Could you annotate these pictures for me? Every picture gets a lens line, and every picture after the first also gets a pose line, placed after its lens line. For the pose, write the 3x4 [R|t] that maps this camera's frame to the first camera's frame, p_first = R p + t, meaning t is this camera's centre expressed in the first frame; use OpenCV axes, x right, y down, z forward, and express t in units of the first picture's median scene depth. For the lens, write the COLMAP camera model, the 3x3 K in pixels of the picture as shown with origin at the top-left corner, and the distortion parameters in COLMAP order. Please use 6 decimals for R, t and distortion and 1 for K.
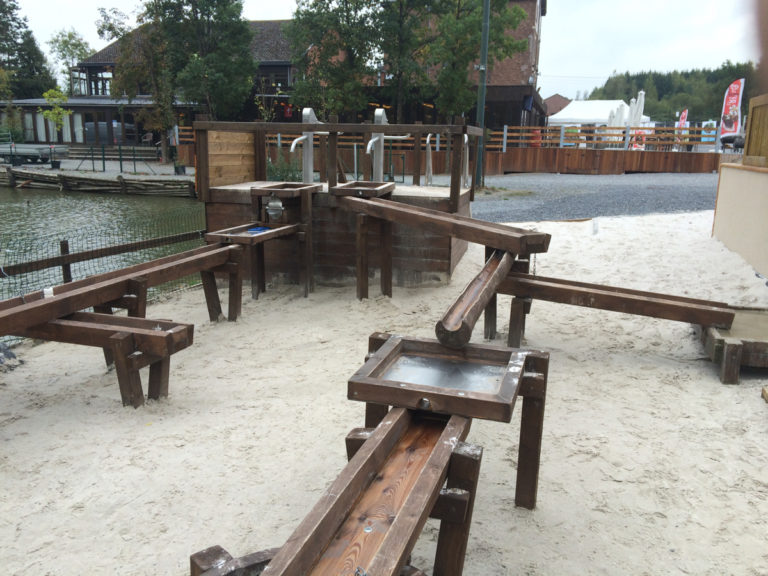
lens RADIAL K [[652.6, 0, 387.9], [0, 652.6, 281.1], [0, 0, 1]] dist [0.071281, -0.117364]
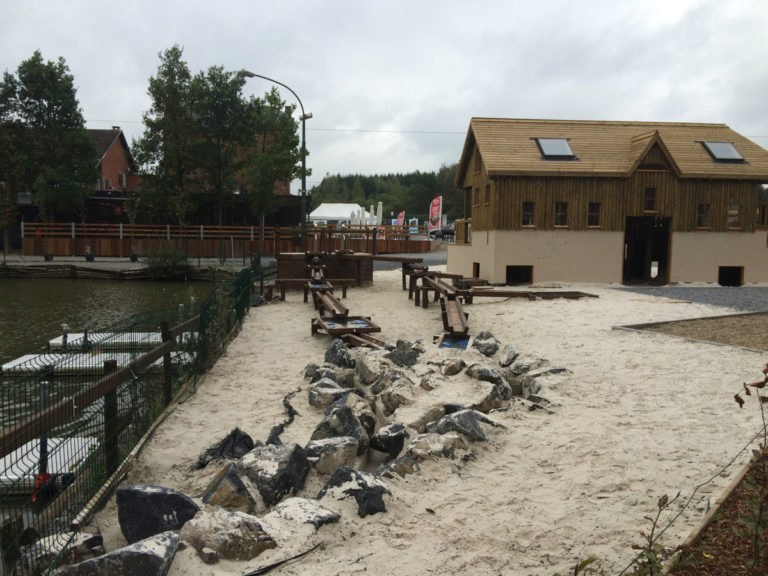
lens RADIAL K [[652.6, 0, 386.8], [0, 652.6, 283.2], [0, 0, 1]] dist [0.071281, -0.117364]
pose [[0.913517, -0.034072, 0.405371, -0.999061], [0.087250, 0.989707, -0.113435, 0.310462], [-0.397333, 0.138993, 0.907087, -1.551268]]
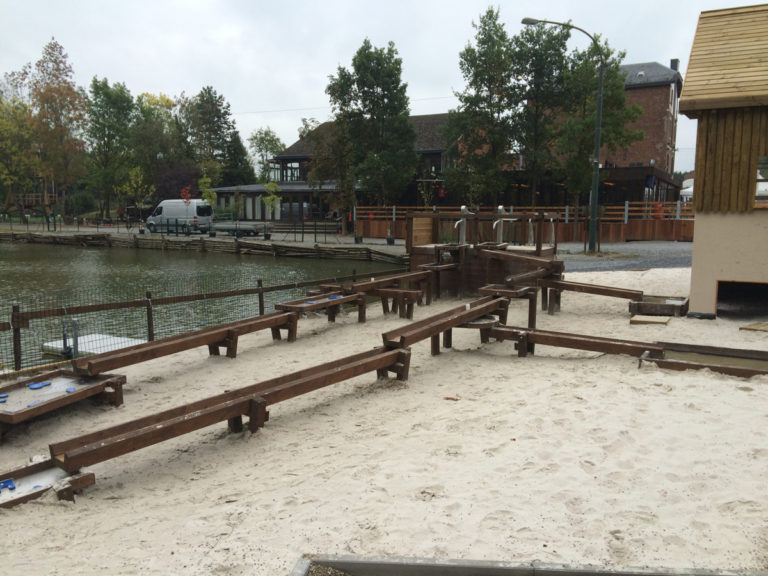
lens RADIAL K [[652.6, 0, 382.8], [0, 652.6, 290.8], [0, 0, 1]] dist [0.071281, -0.117364]
pose [[0.974400, 0.013864, -0.224394, 0.086494], [-0.034390, 0.995542, -0.087826, 0.172887], [0.222176, 0.093295, 0.970533, -0.949806]]
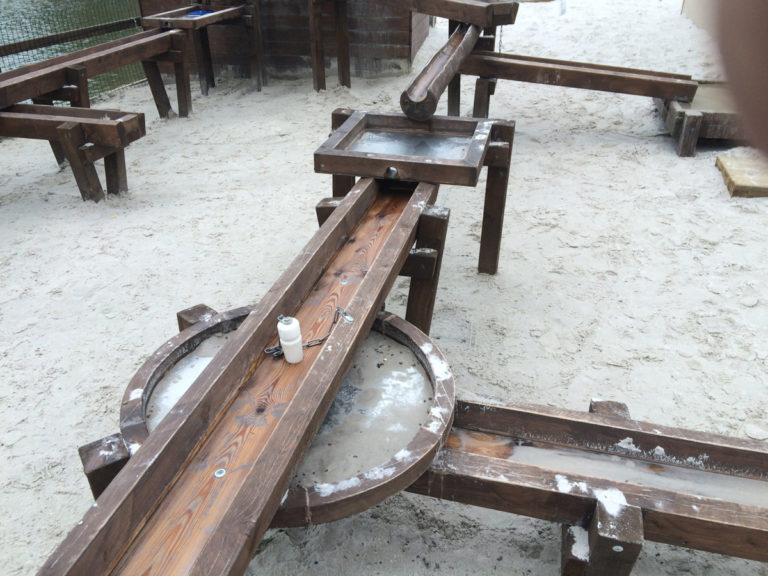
lens RADIAL K [[652.6, 0, 389.9], [0, 652.6, 290.3], [0, 0, 1]] dist [0.071281, -0.117364]
pose [[0.997292, -0.048463, 0.055318, -0.003808], [0.029648, 0.953274, 0.300648, 0.018937], [-0.067304, -0.298194, 0.952129, -0.003288]]
